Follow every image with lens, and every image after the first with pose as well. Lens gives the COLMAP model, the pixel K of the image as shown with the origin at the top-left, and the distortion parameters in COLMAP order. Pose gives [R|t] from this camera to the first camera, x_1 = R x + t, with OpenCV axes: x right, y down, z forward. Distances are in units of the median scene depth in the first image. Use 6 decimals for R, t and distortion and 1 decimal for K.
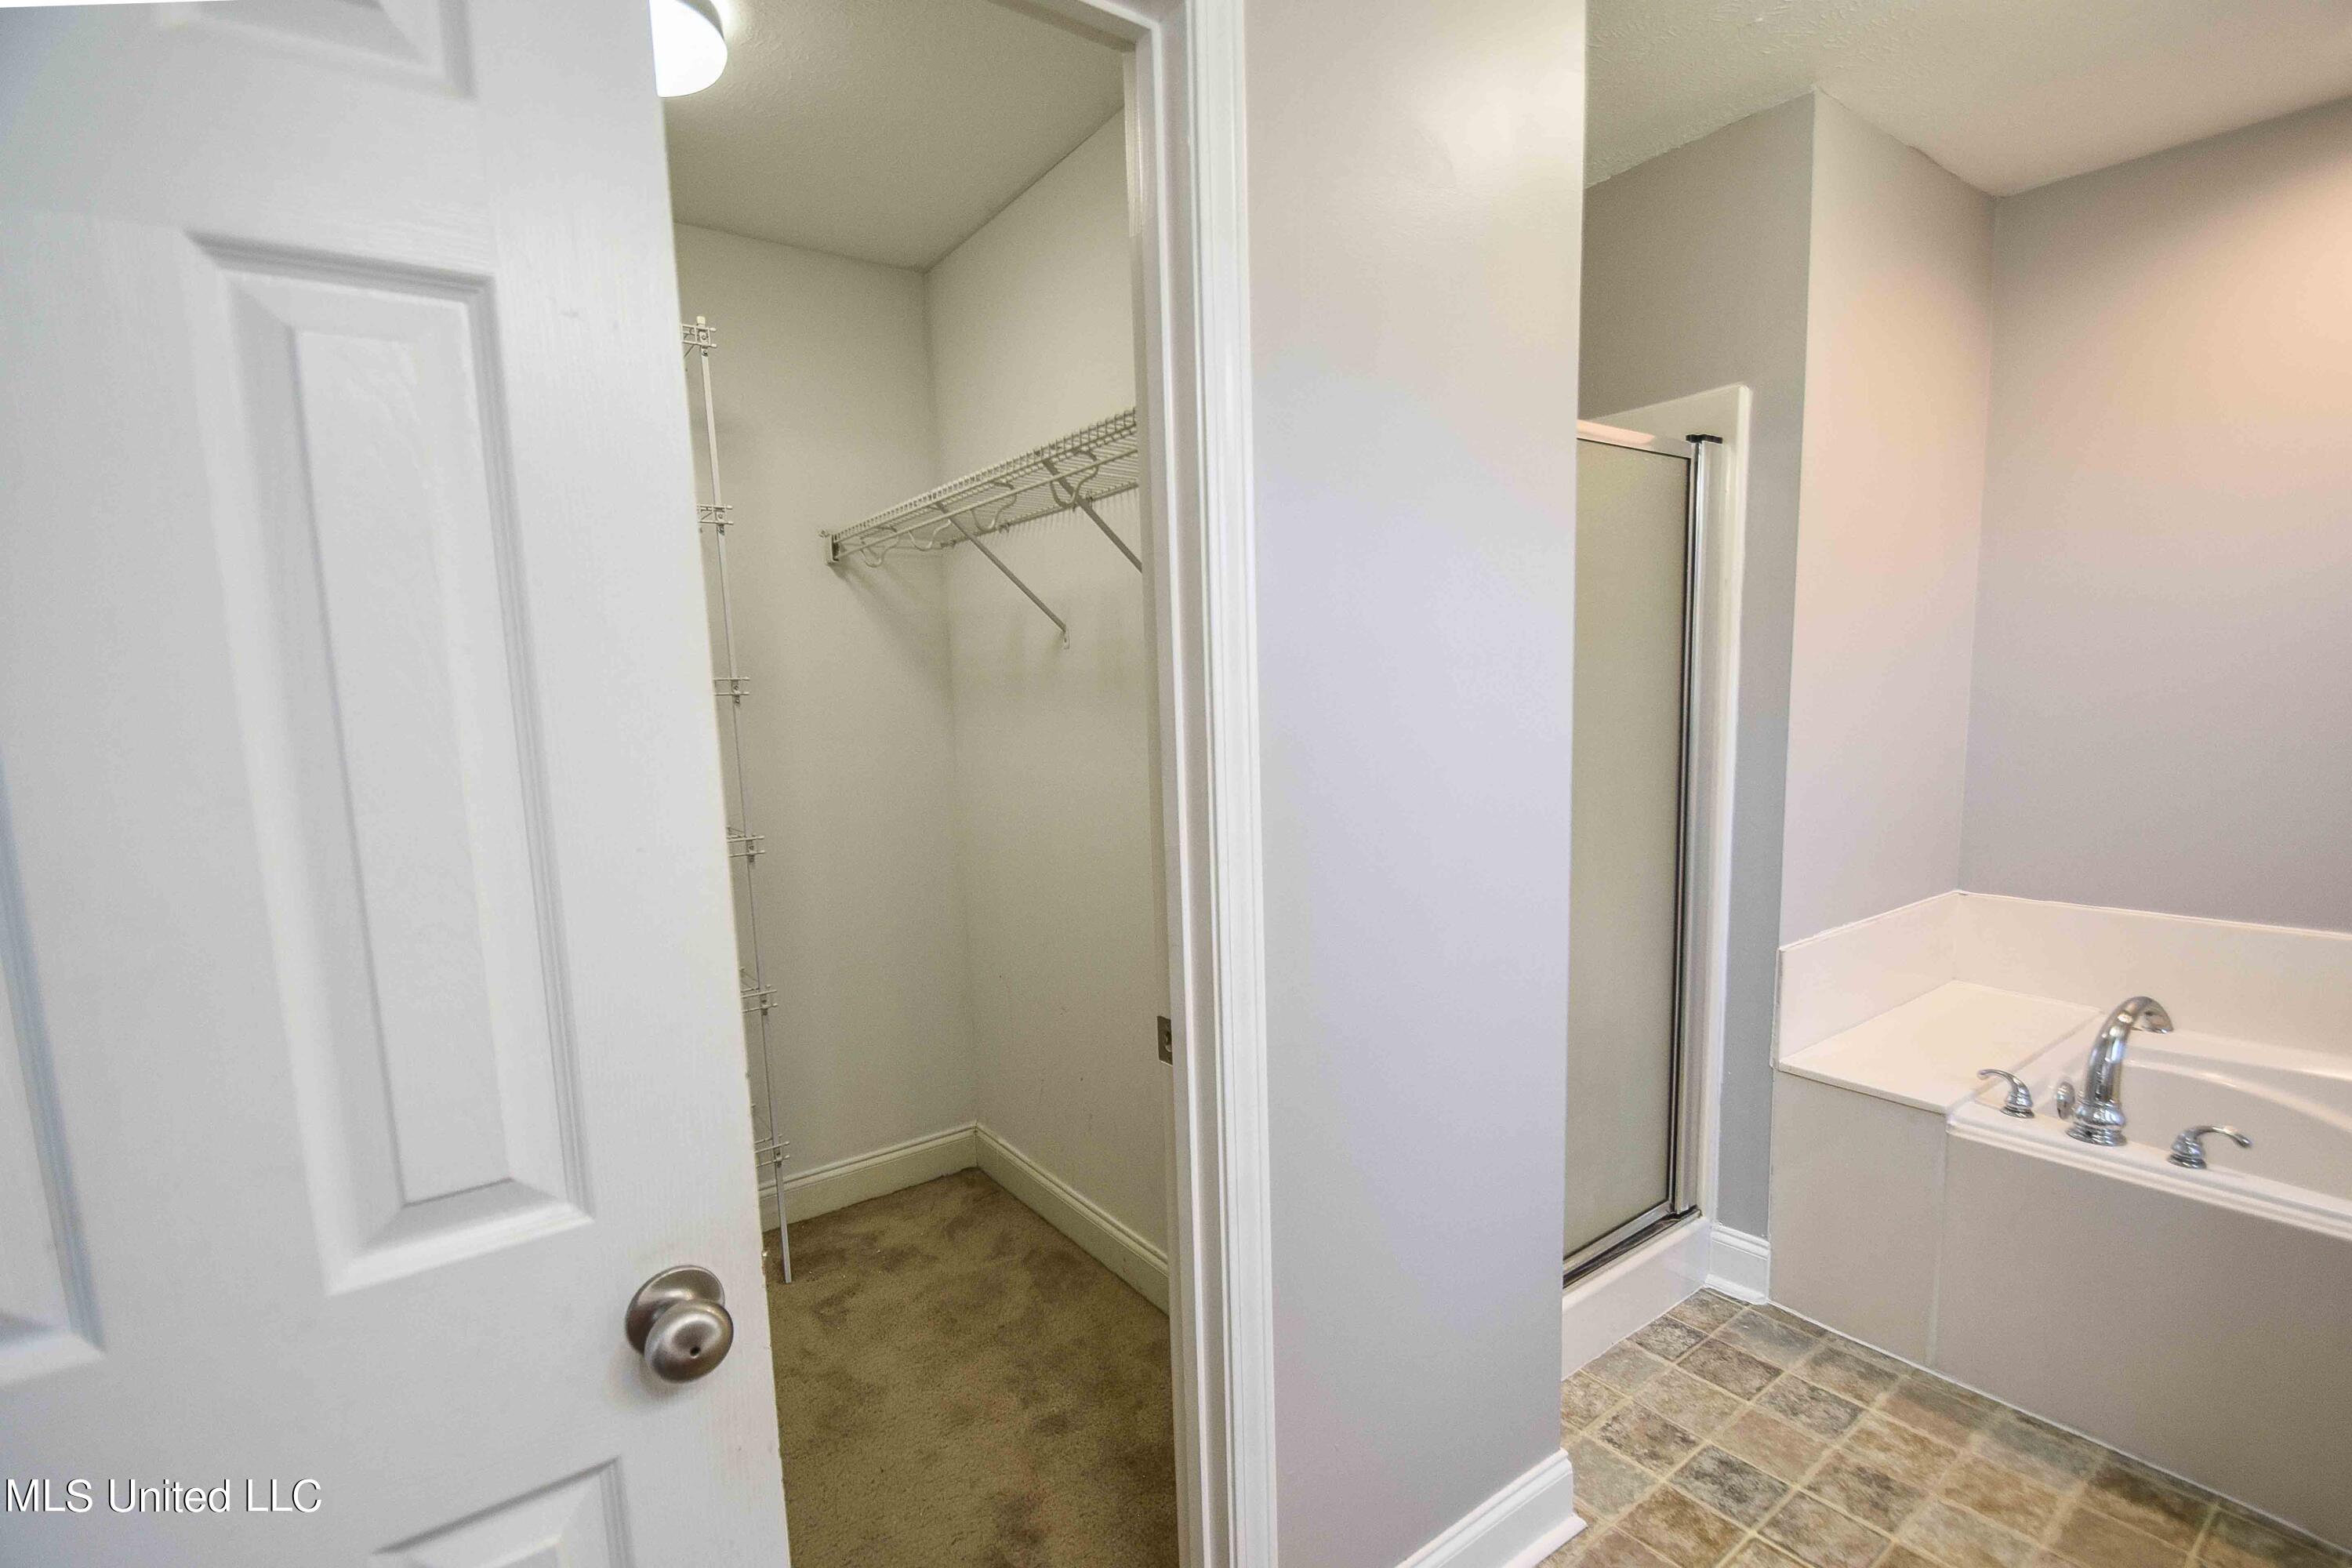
lens RADIAL K [[1045.2, 0, 1172.3], [0, 1045.2, 826.2], [0, 0, 1]] dist [0.019923, -0.021771]
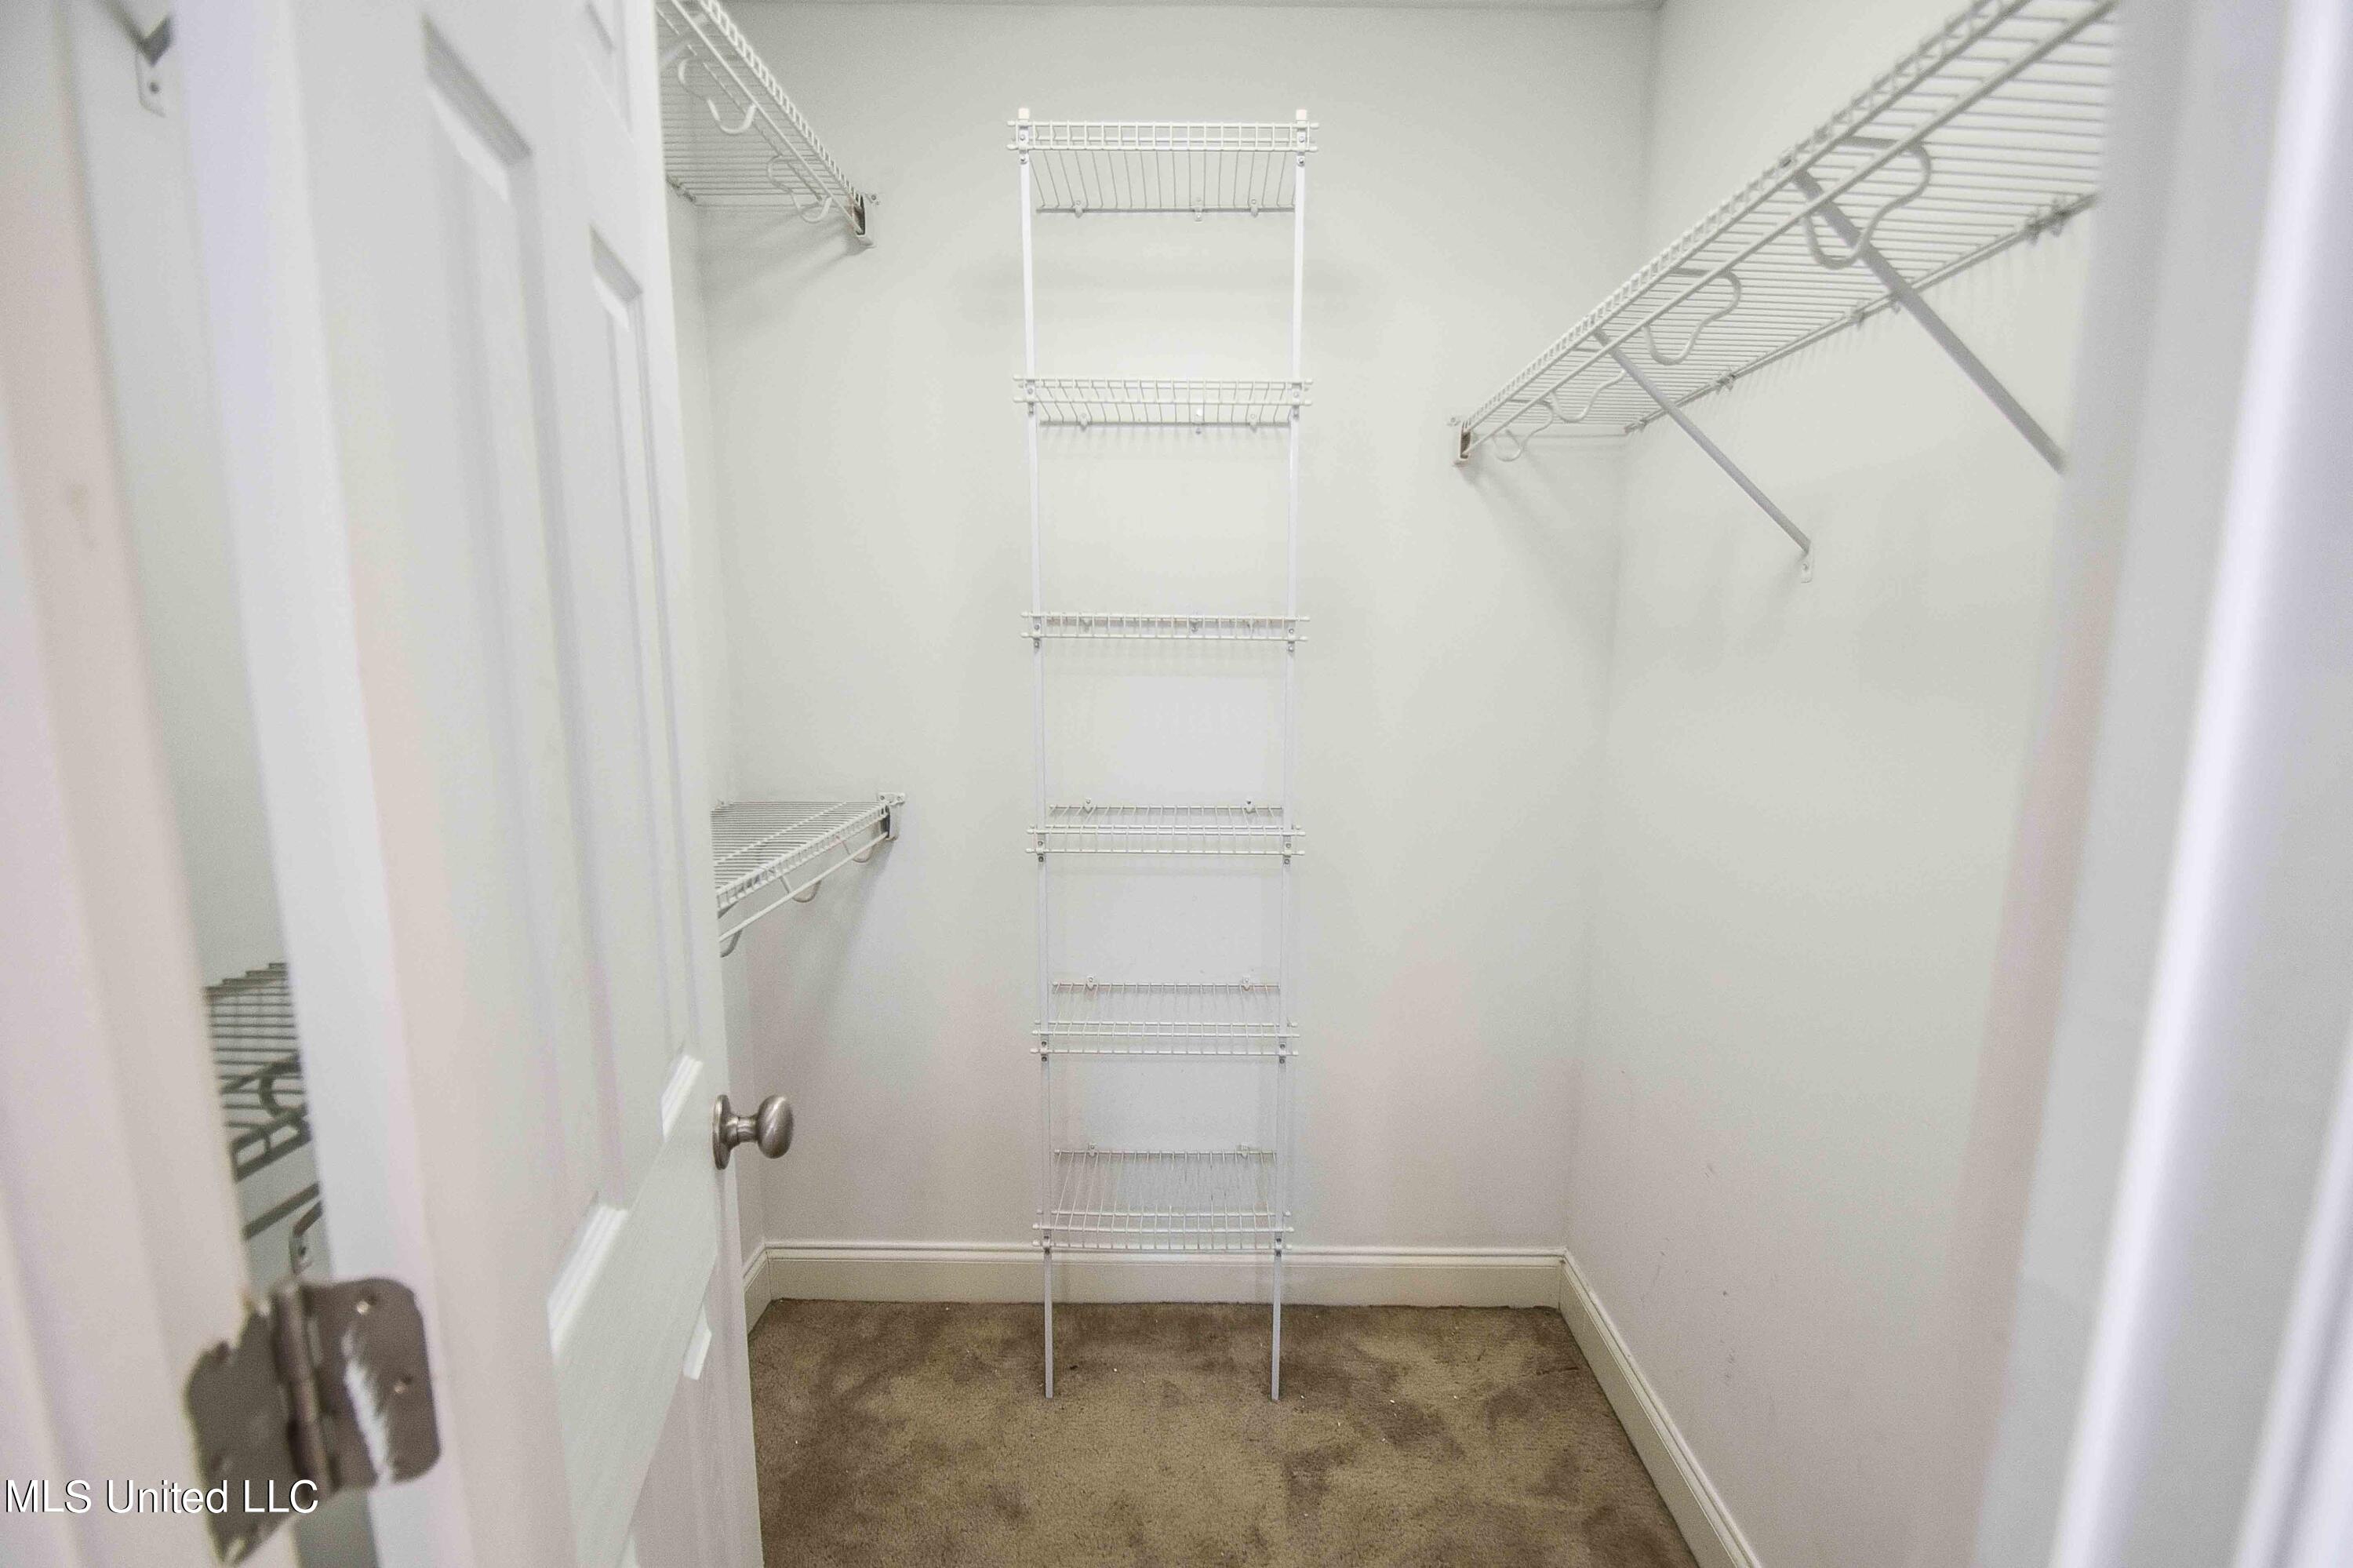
lens RADIAL K [[1038.9, 0, 1219.8], [0, 1038.9, 819.2], [0, 0, 1]] dist [0.022157, -0.021690]
pose [[0.813066, 0.139709, -0.565160, -0.024919], [-0.112535, 0.990185, 0.082878, -0.063134], [0.571192, -0.003785, 0.820808, 0.413466]]
